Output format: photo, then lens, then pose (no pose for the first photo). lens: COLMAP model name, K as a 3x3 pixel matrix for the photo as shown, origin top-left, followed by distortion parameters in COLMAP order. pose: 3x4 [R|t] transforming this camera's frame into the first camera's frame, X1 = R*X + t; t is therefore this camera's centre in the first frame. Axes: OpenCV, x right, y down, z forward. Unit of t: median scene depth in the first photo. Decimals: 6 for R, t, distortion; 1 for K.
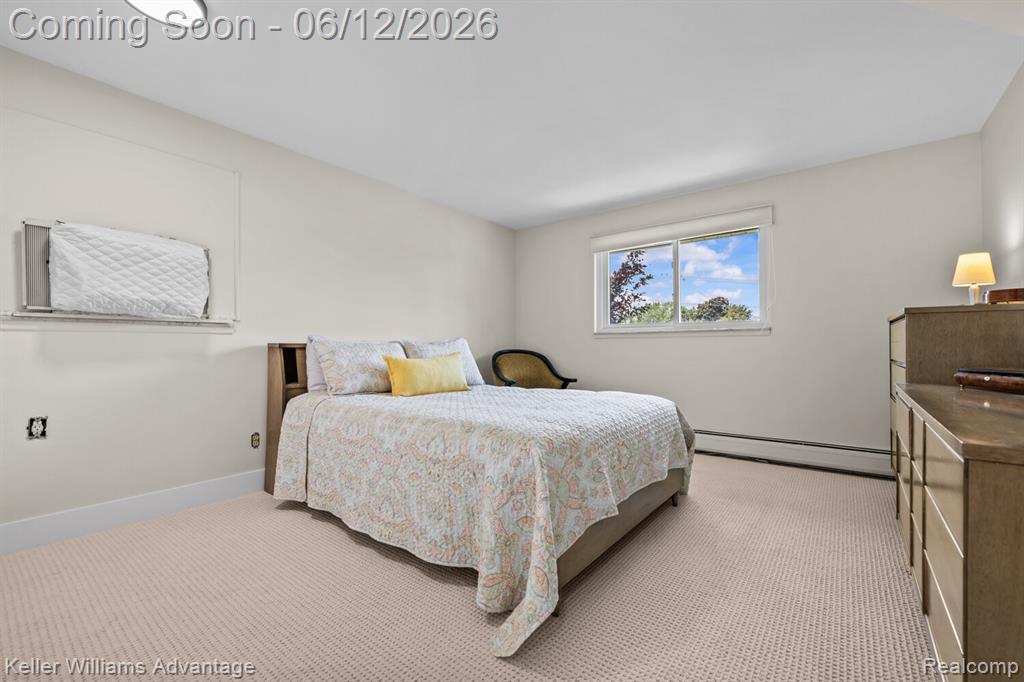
lens RADIAL K [[435.9, 0, 515.9], [0, 435.9, 342.6], [0, 0, 1]] dist [0.000249, 0.000116]
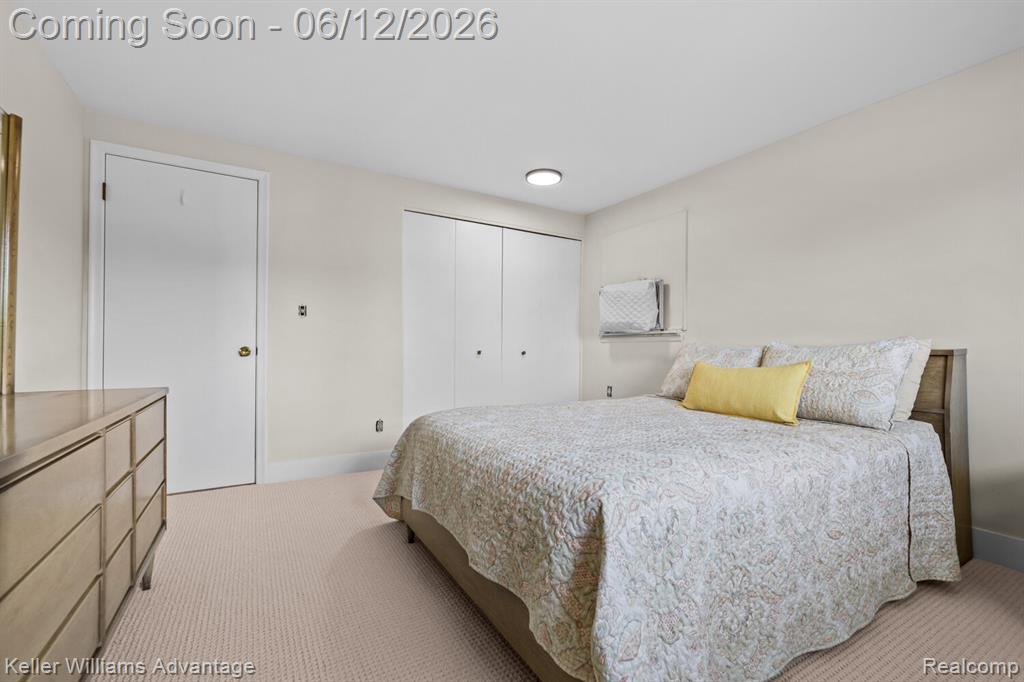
lens RADIAL K [[435.9, 0, 515.9], [0, 435.9, 342.6], [0, 0, 1]] dist [0.000249, 0.000116]
pose [[-0.374376, -0.016661, -0.927127, 0.667974], [0.003146, 0.999810, -0.019237, 0.007355], [0.927271, -0.010118, -0.374253, 0.985216]]
